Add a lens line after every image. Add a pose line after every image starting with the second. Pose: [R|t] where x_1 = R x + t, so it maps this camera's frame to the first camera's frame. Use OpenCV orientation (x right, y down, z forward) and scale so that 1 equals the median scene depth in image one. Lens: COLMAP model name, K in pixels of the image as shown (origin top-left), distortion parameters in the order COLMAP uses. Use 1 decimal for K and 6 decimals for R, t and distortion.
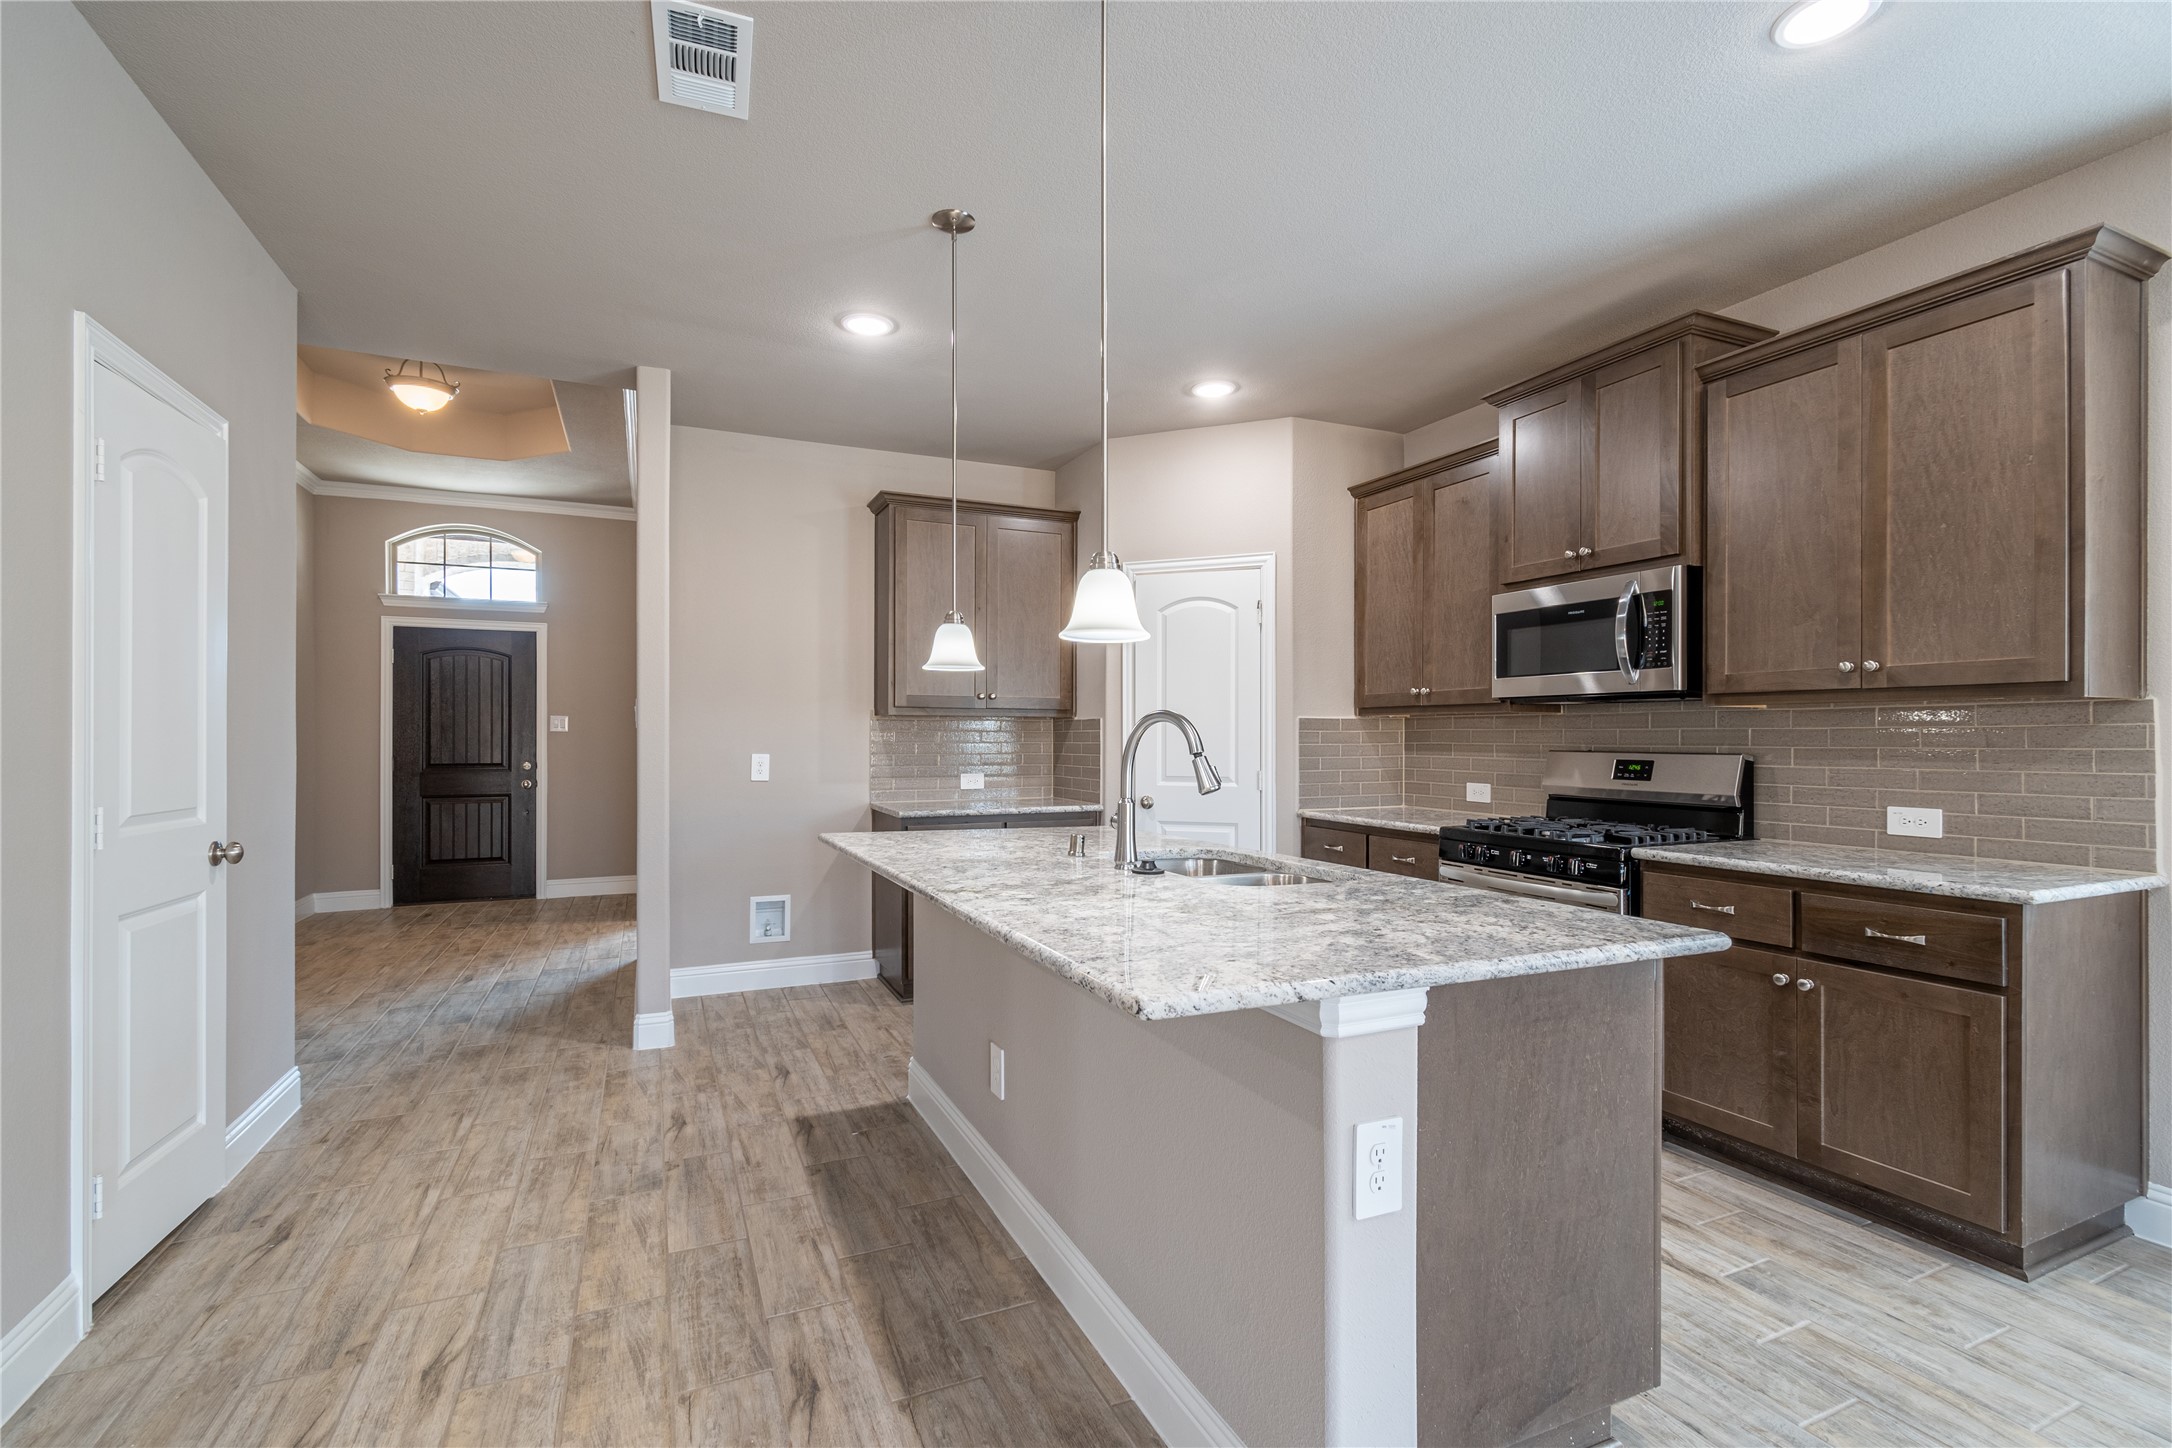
lens RADIAL K [[973.2, 0, 1085.0], [0, 973.2, 735.1], [0, 0, 1]] dist [0.013868, -0.005712]
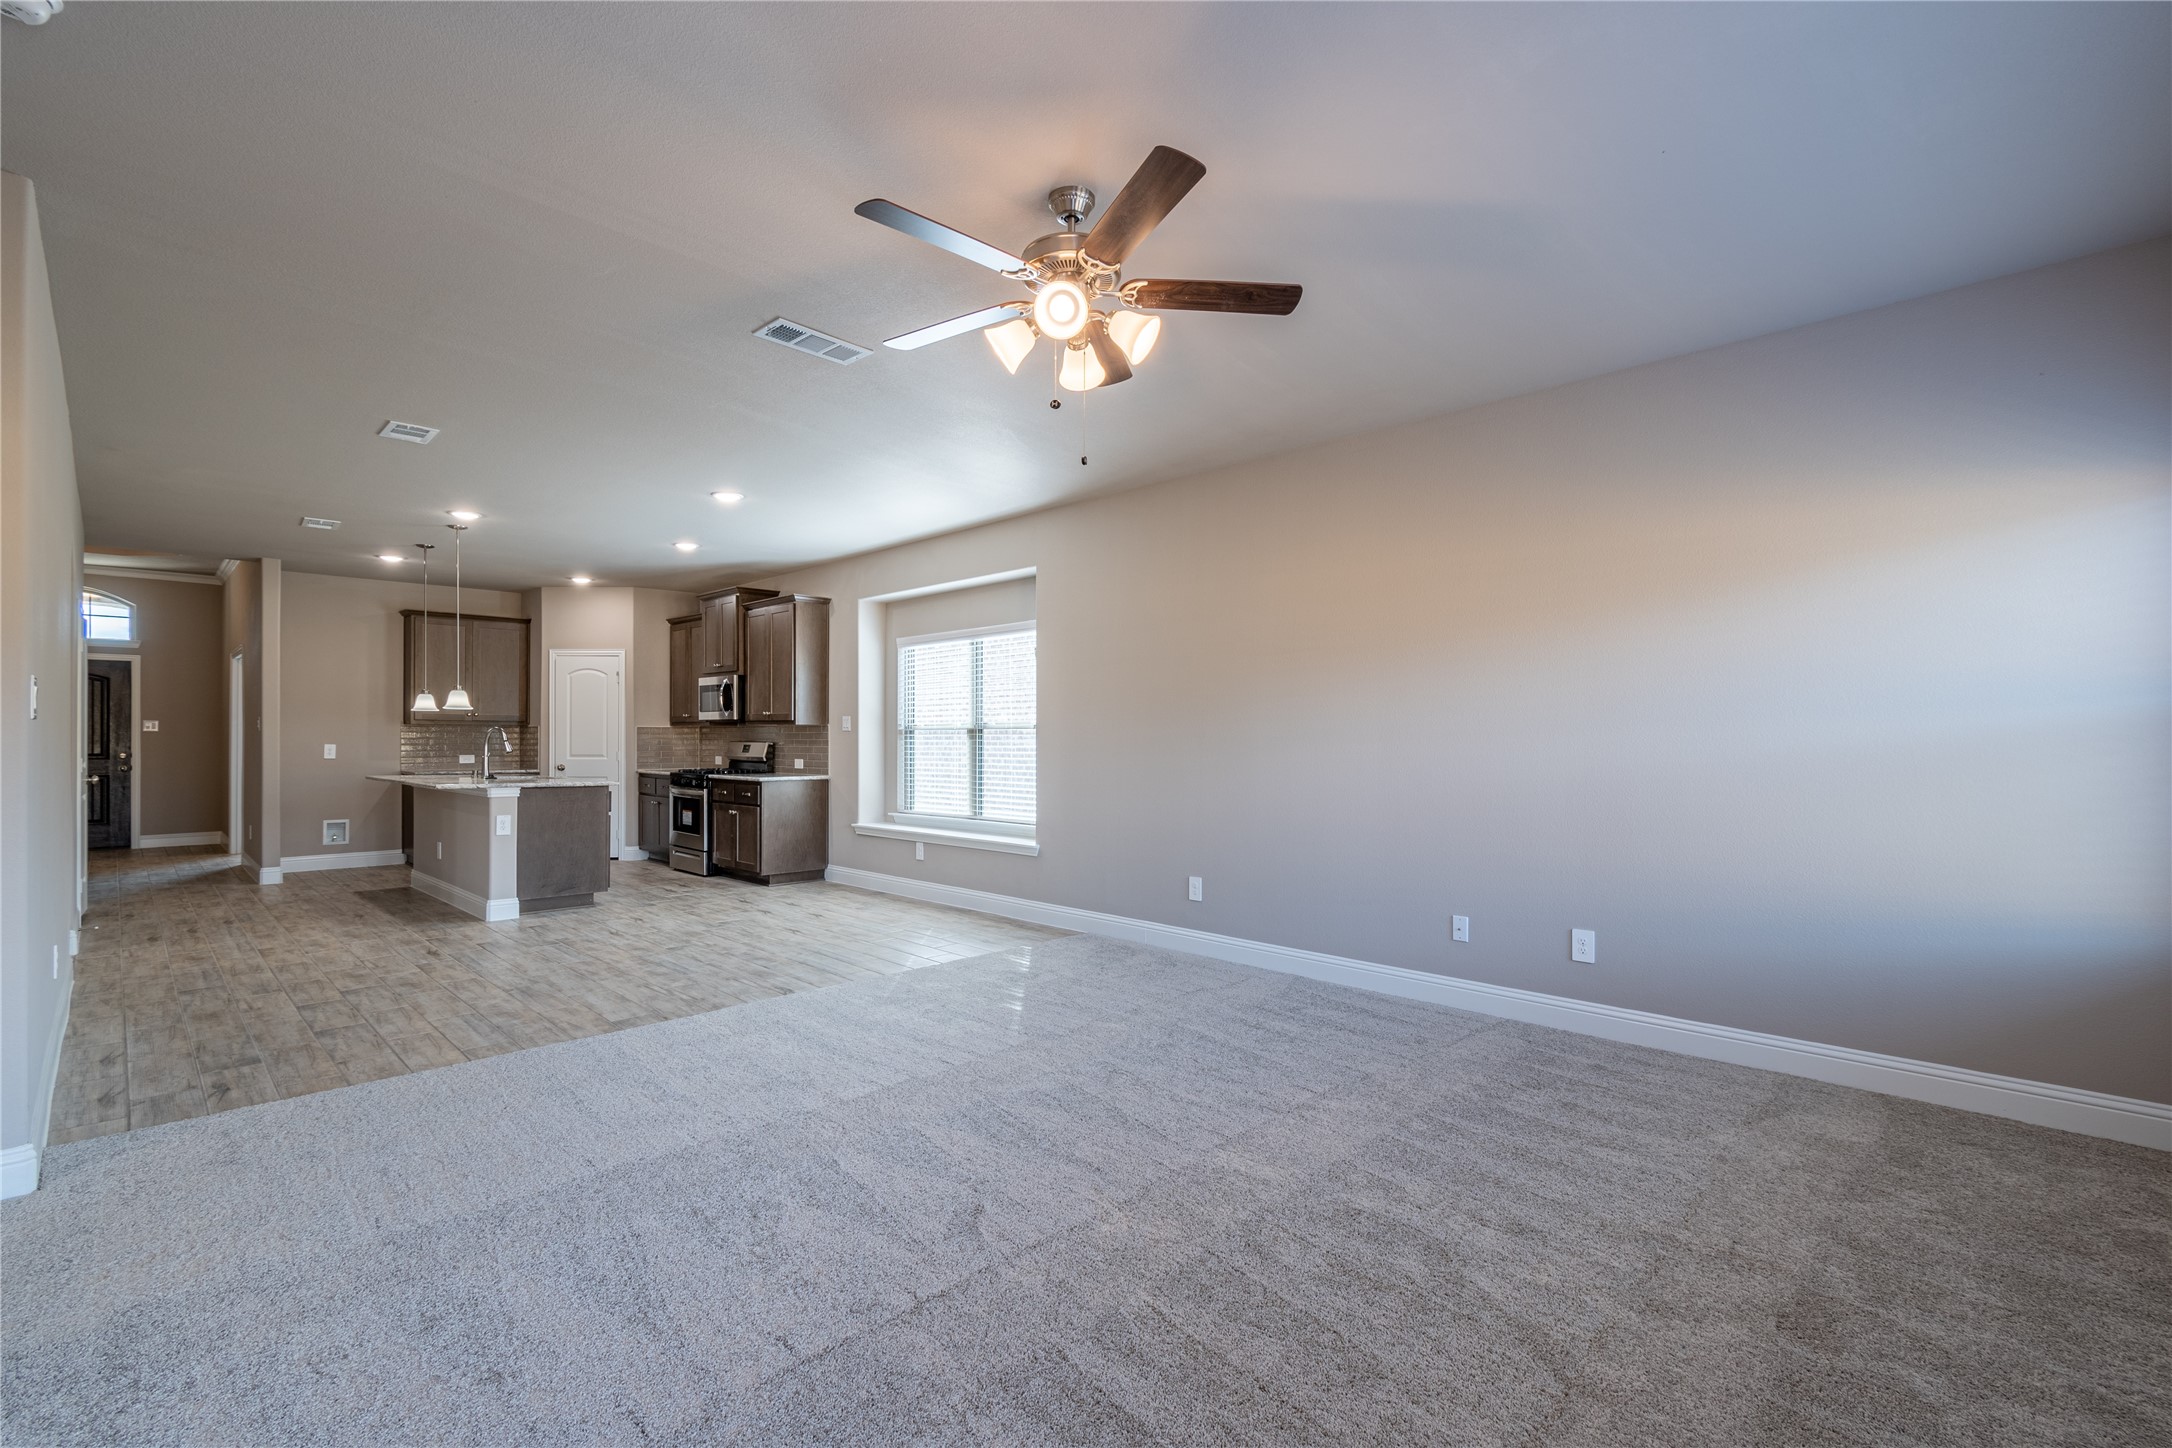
lens RADIAL K [[973.2, 0, 1085.0], [0, 973.2, 735.1], [0, 0, 1]] dist [0.013868, -0.005712]
pose [[0.935575, 0.001924, 0.353124, 0.447157], [-0.002096, 0.999998, 0.000105, -0.002435], [-0.353123, -0.000839, 0.935577, -1.580016]]
